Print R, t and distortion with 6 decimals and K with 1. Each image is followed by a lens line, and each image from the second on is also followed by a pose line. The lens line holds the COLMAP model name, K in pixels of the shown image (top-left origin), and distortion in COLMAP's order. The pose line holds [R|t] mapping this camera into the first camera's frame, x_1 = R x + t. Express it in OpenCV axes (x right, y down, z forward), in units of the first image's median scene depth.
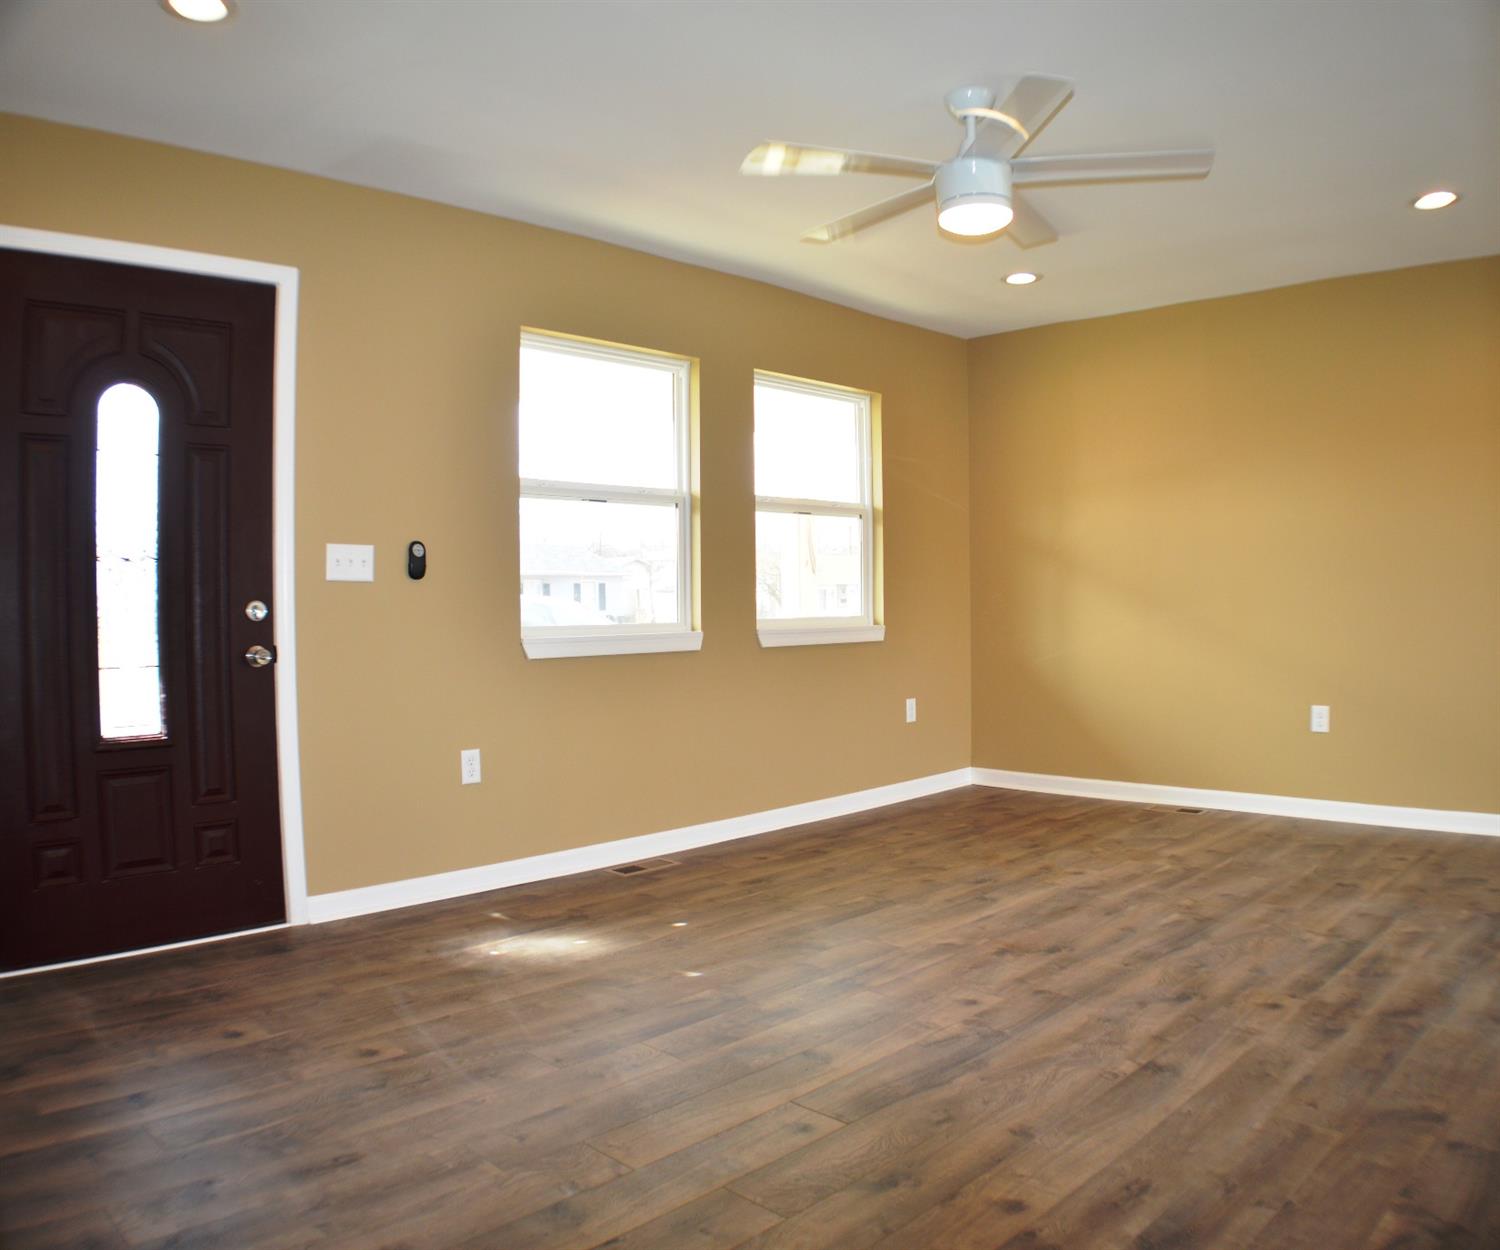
lens RADIAL K [[1106.2, 0, 750.0], [0, 1106.2, 625.0], [0, 0, 1]] dist [-0.184392, 0.043200]
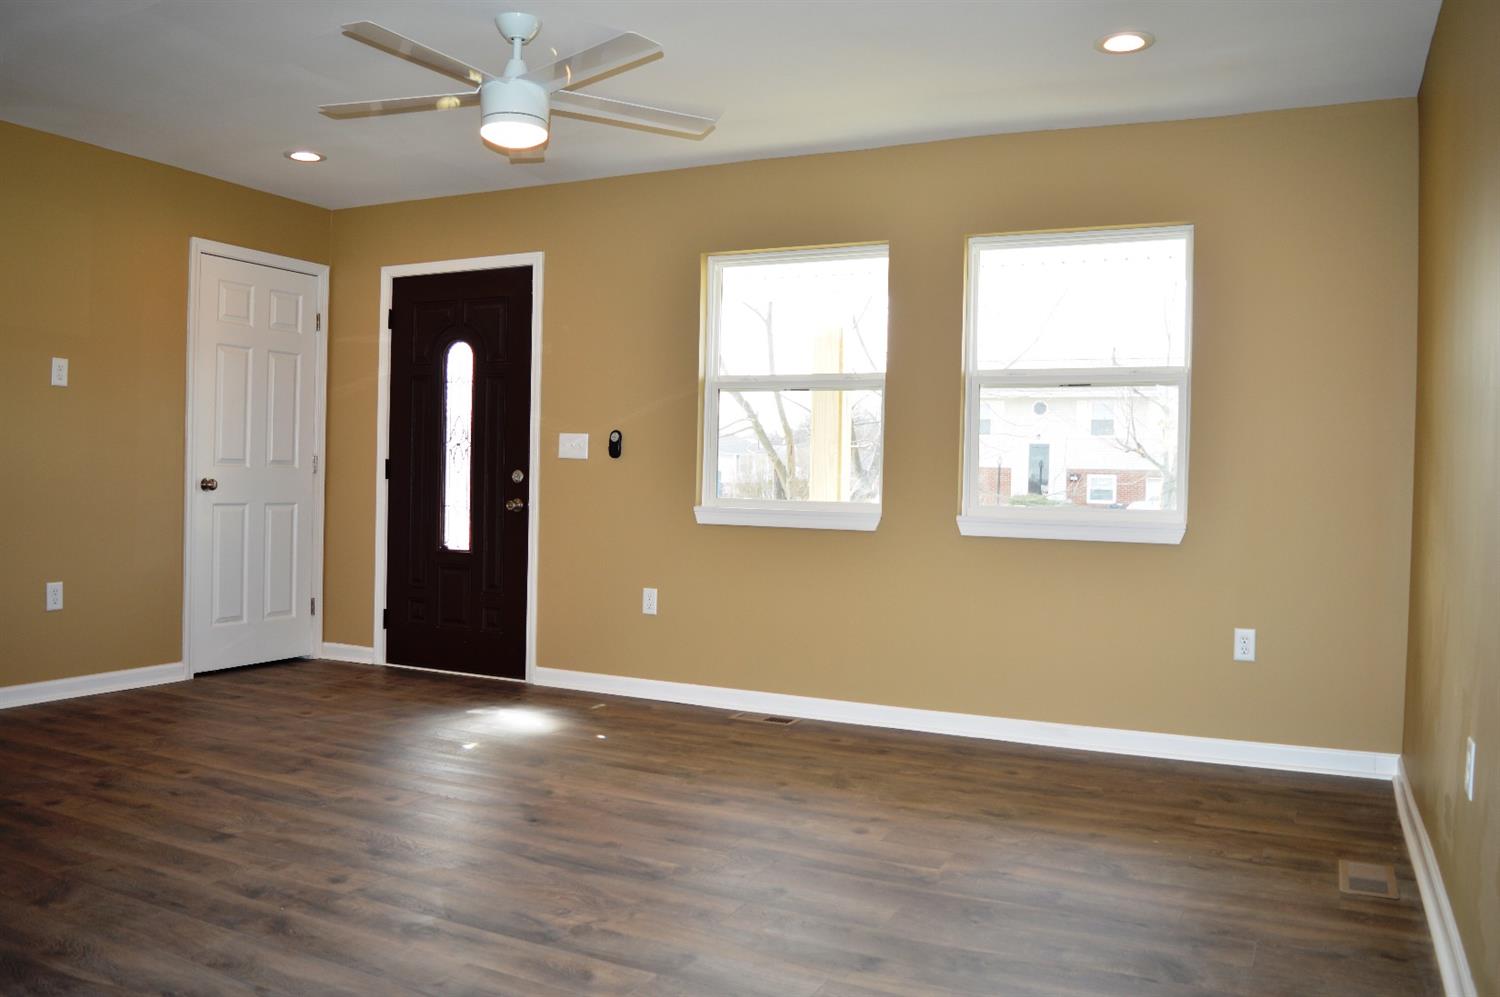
lens RADIAL K [[1148.1, 0, 750.0], [0, 1148.1, 498.5], [0, 0, 1]] dist [-0.071993, 0.008806]
pose [[0.337648, 0.040493, -0.940401, 1.324385], [-0.045412, 0.998612, 0.026695, -0.043442], [0.940176, 0.033692, 0.339018, 0.785487]]
